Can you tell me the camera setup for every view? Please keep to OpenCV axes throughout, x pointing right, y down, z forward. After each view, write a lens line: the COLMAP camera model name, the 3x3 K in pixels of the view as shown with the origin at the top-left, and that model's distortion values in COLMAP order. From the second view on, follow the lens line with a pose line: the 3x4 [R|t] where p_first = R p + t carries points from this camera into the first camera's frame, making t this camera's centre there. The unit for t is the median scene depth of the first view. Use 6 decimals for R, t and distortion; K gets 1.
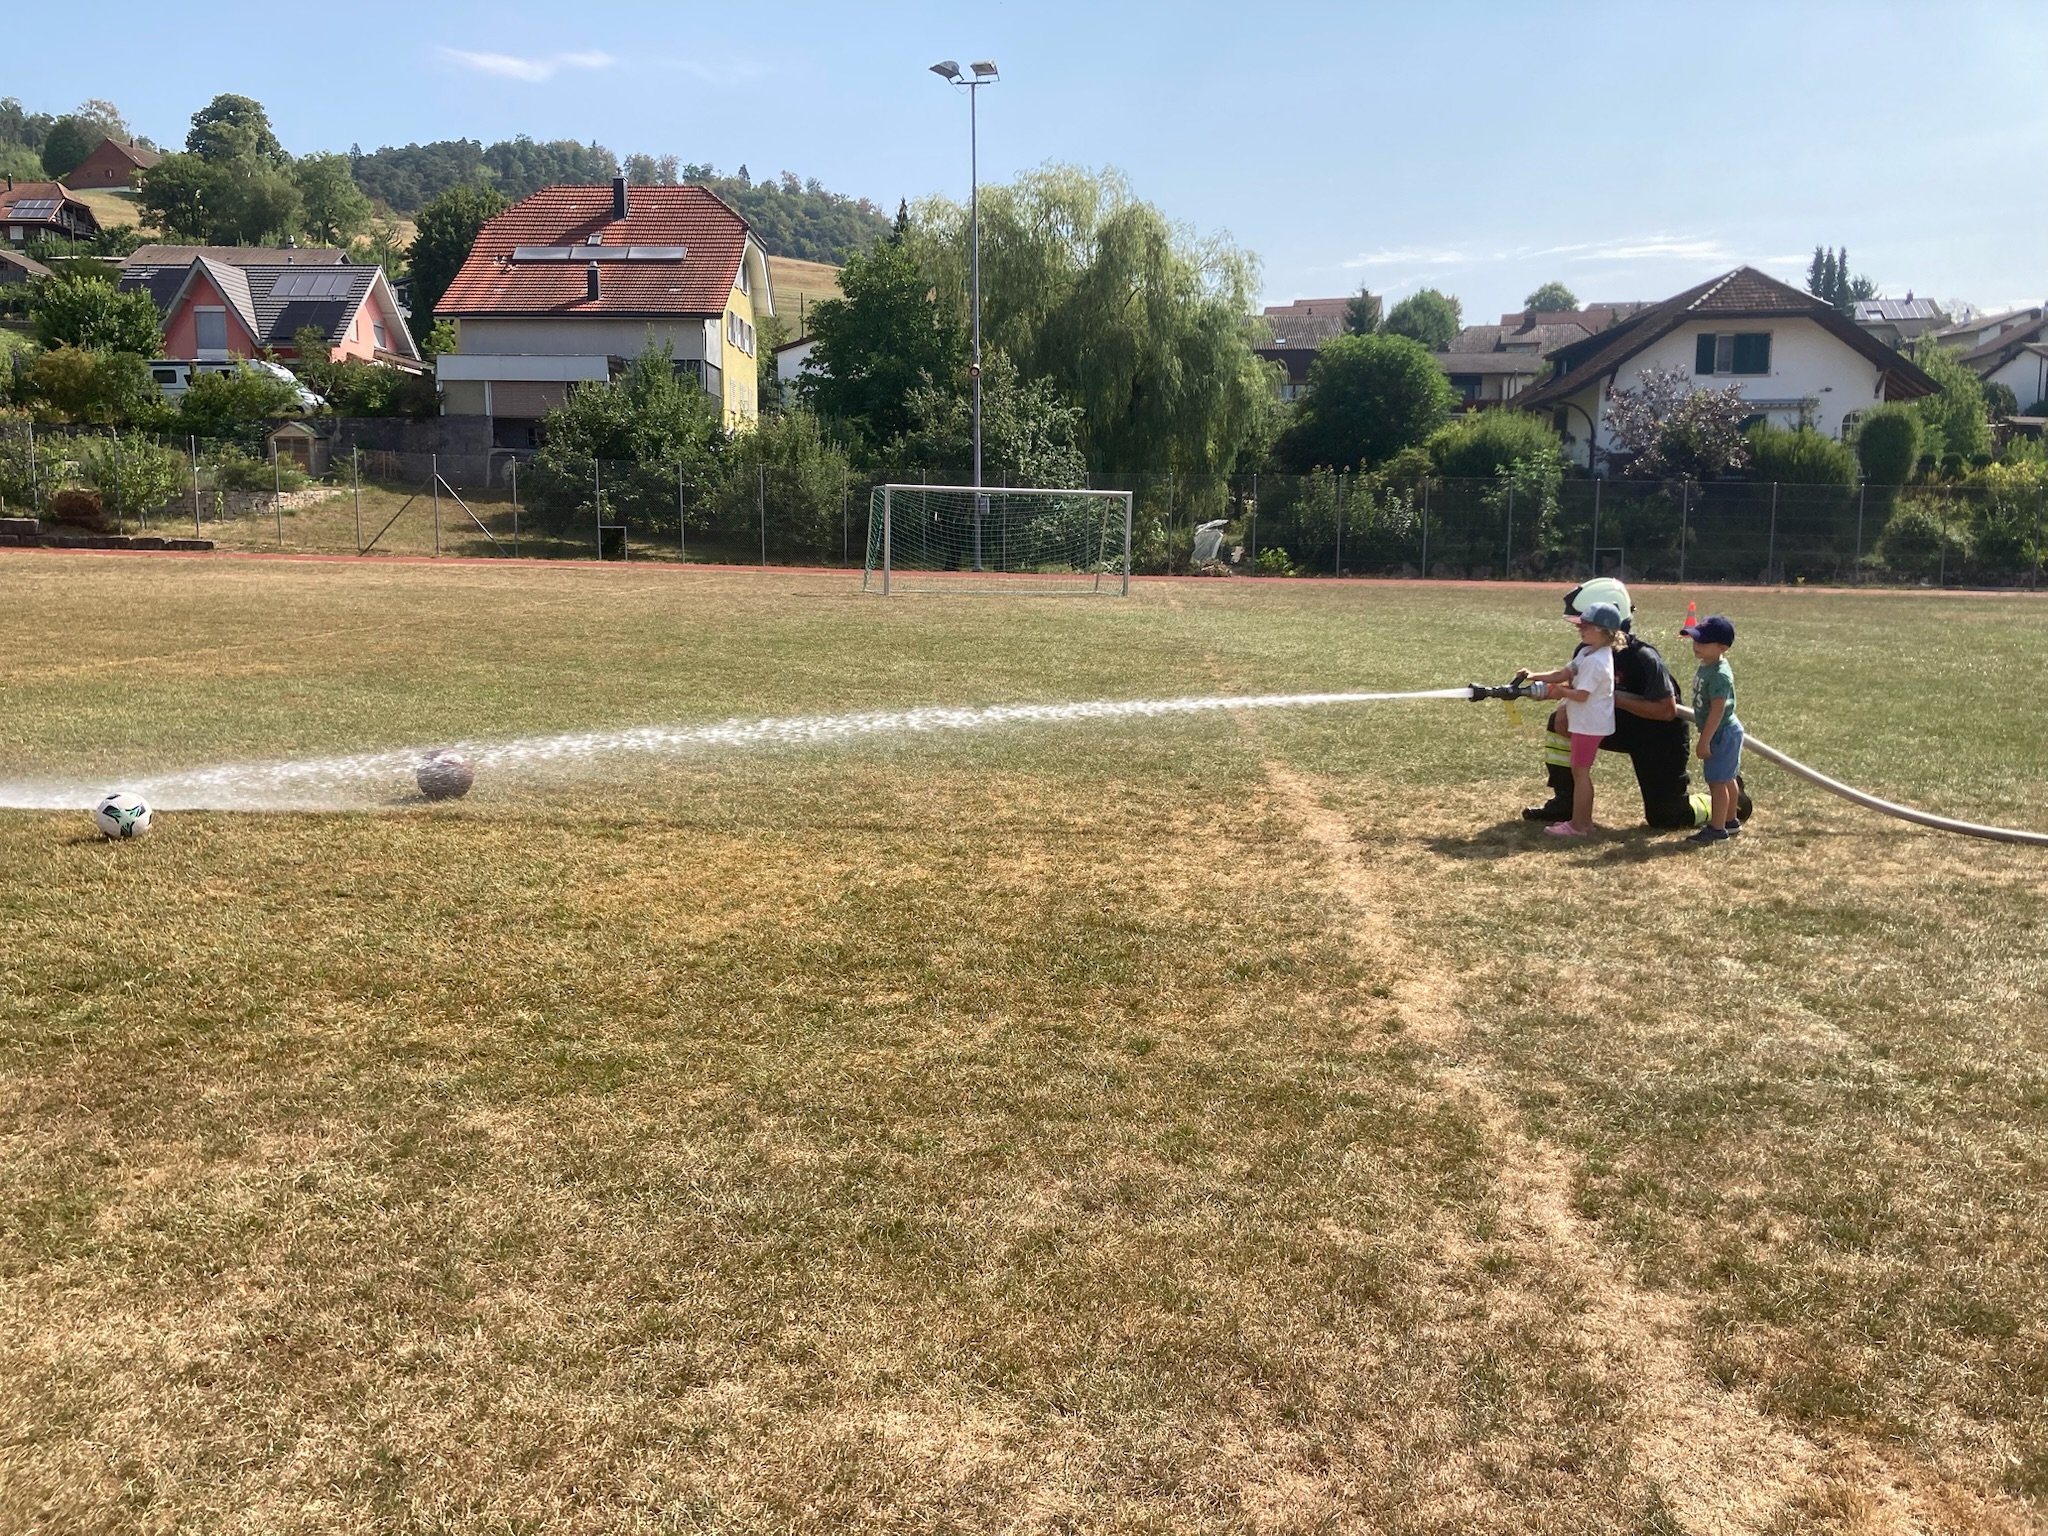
lens RADIAL K [[1682.6, 0, 1012.2], [0, 1682.6, 764.4], [0, 0, 1]] dist [0.034562, -0.026656]
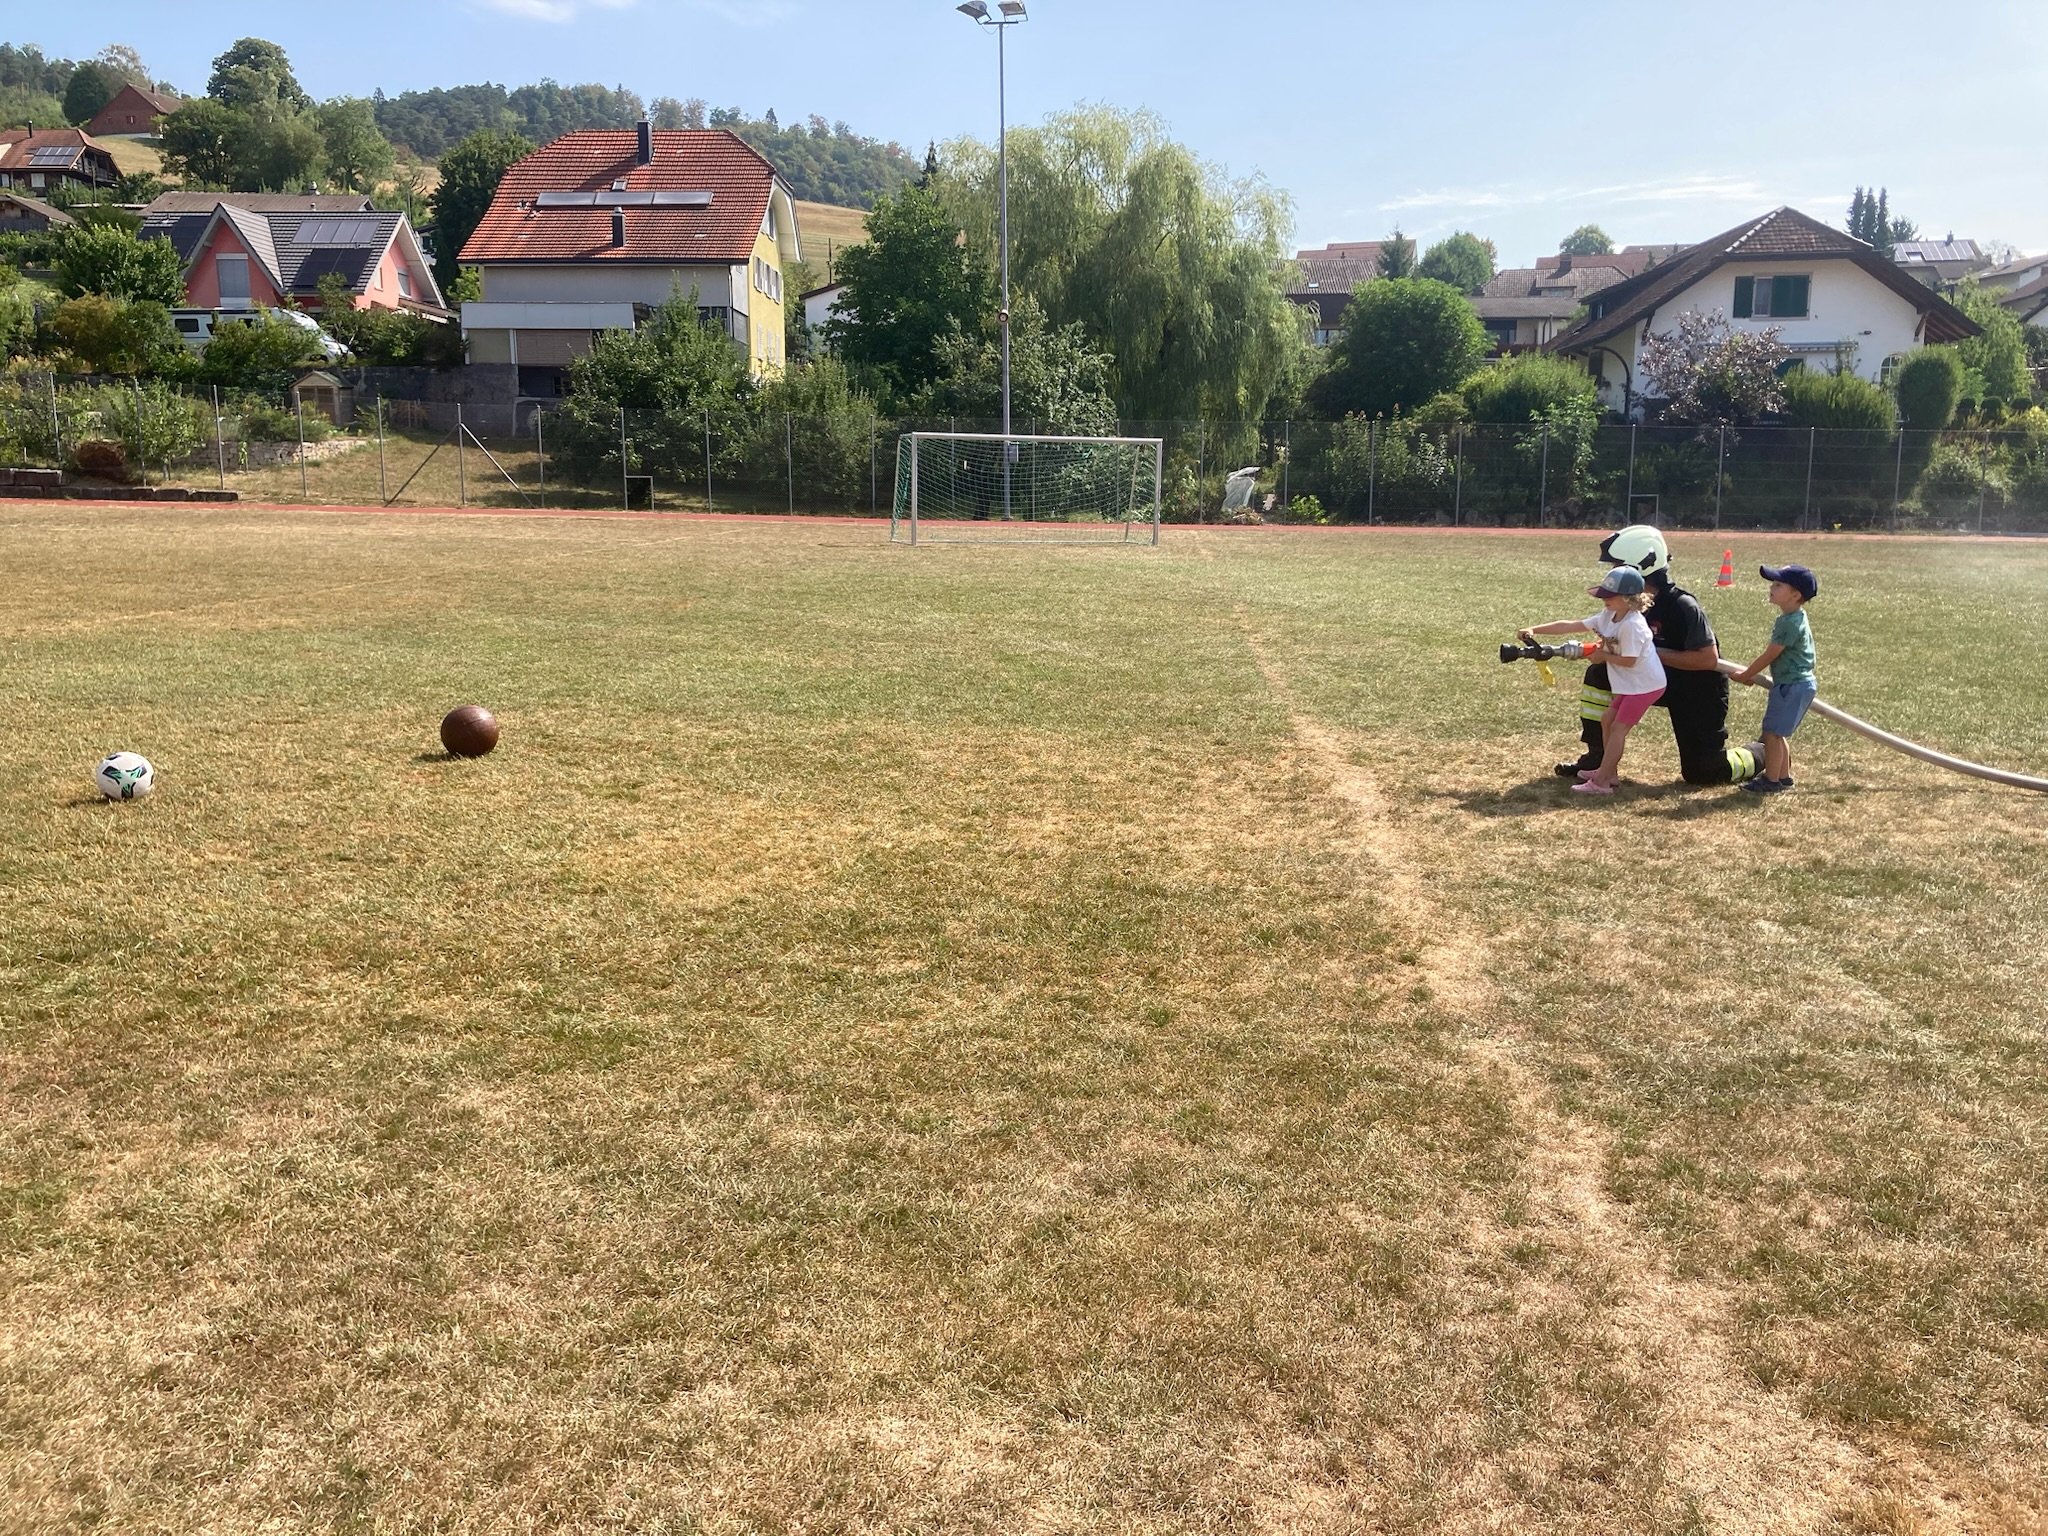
lens RADIAL K [[1682.6, 0, 1040.2], [0, 1682.6, 759.4], [0, 0, 1]] dist [0.034562, -0.026656]
pose [[0.999992, -0.002943, -0.002536, 0.001142], [0.003011, 0.999626, 0.027182, -0.000781], [0.002455, -0.027190, 0.999627, 0.003797]]
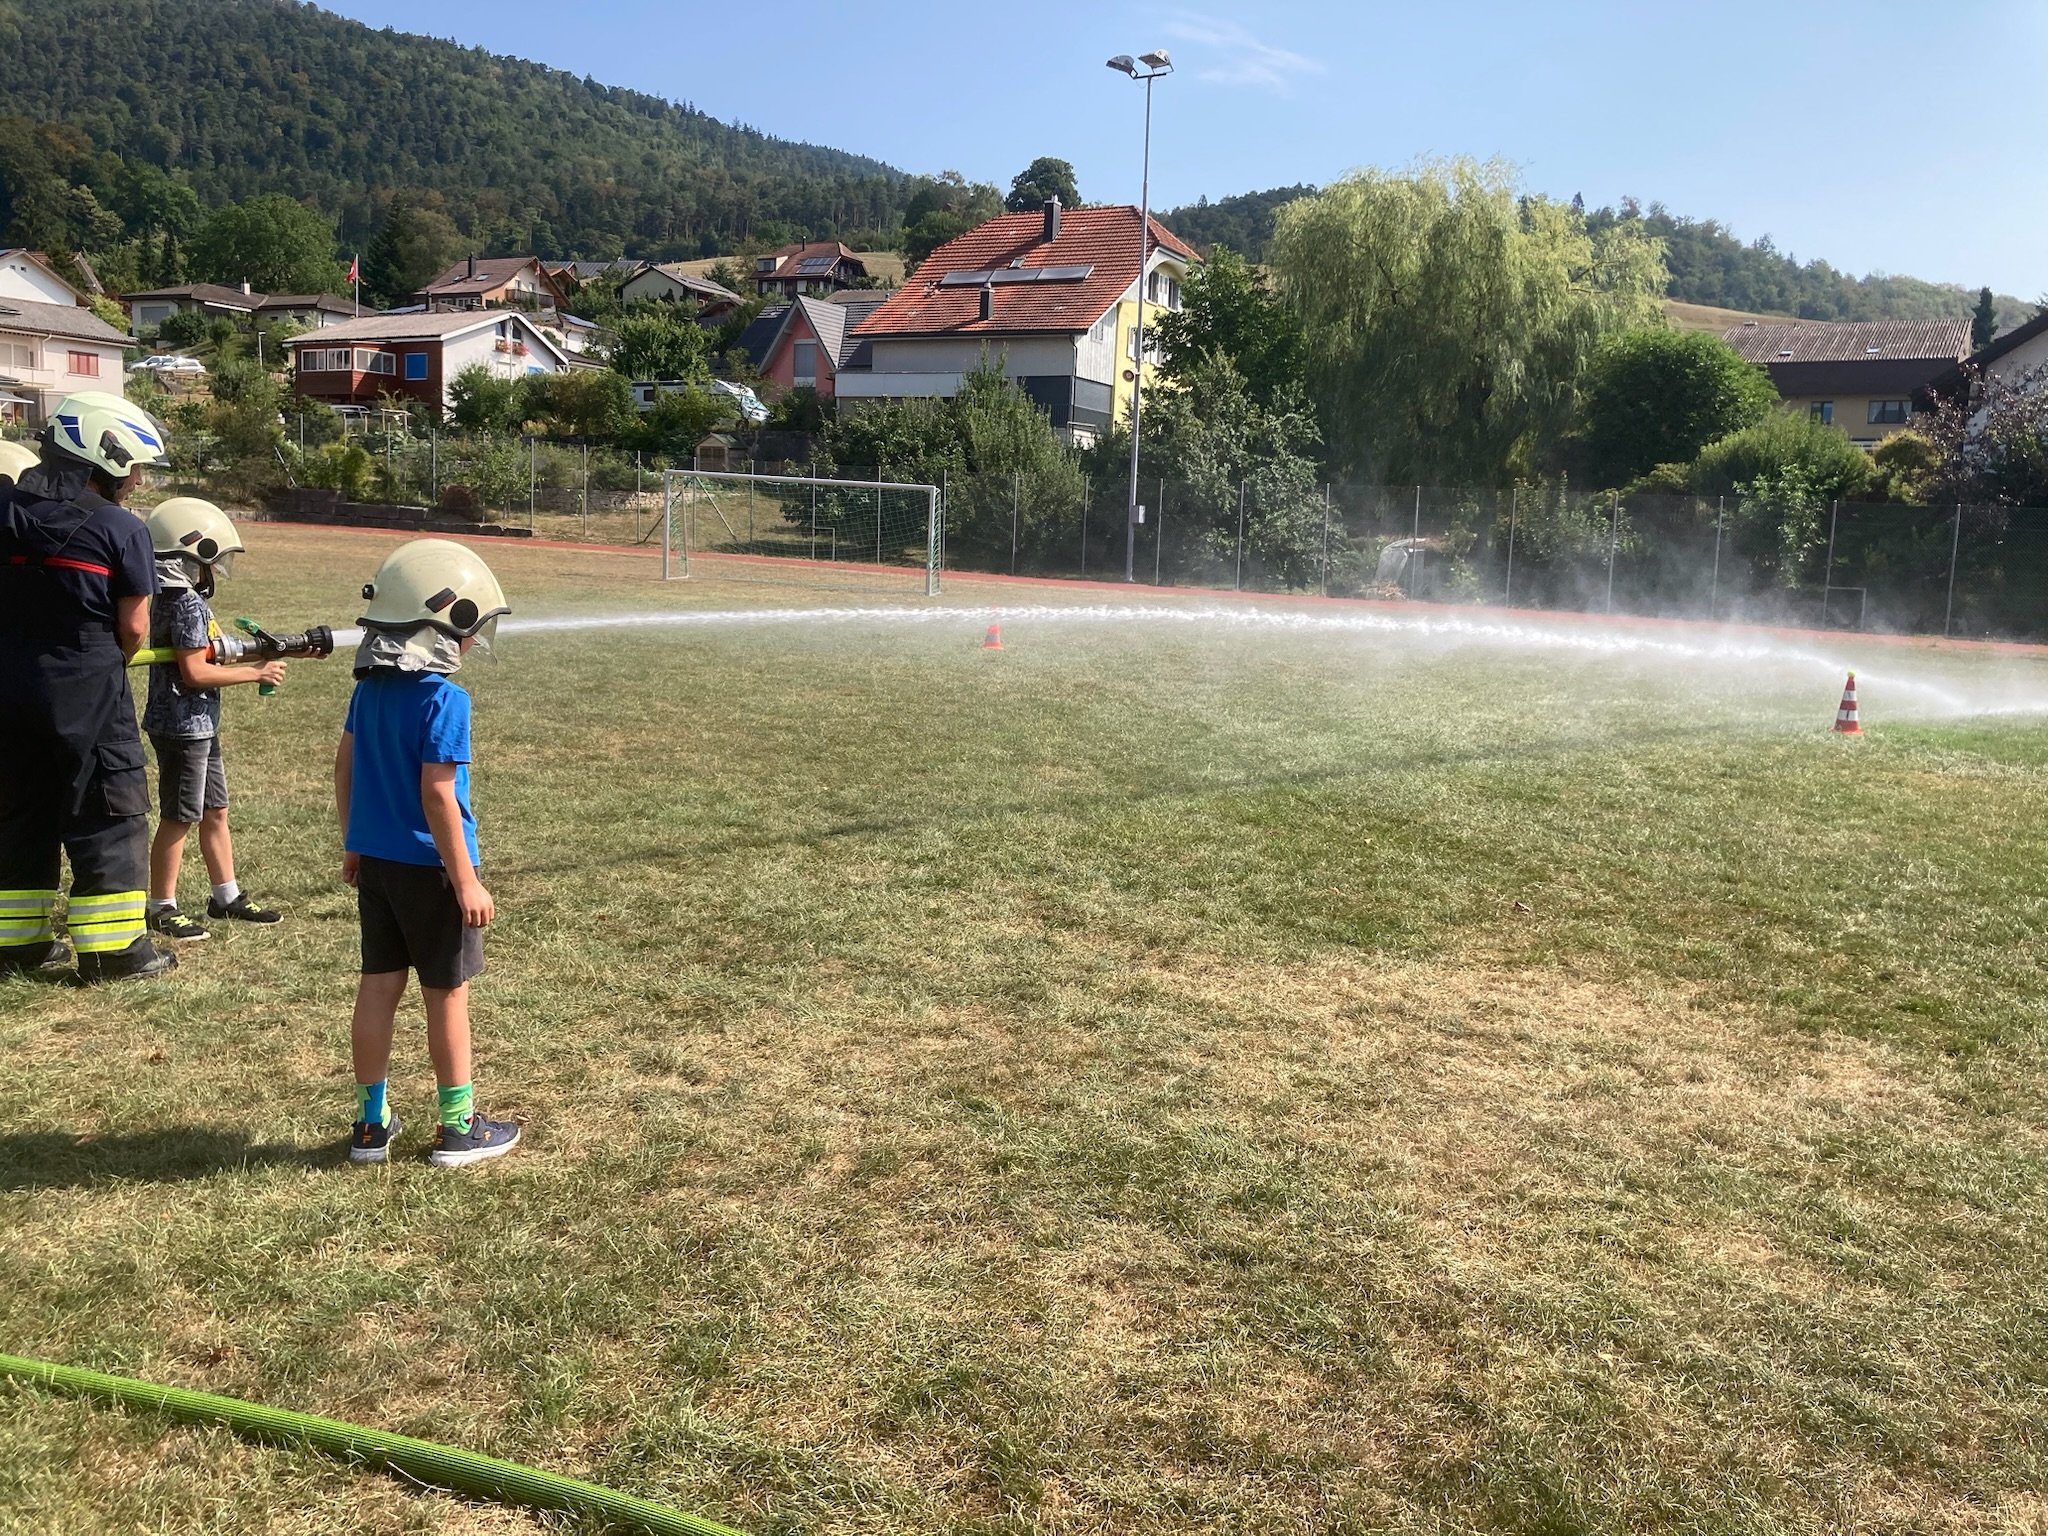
lens RADIAL K [[1682.6, 0, 1033.1], [0, 1682.6, 754.7], [0, 0, 1]] dist [0.034562, -0.026656]
pose [[0.890918, 0.089902, -0.445178, 0.363364], [-0.101291, 0.994855, -0.001803, -0.011288], [0.442725, 0.046699, 0.895440, 0.125021]]
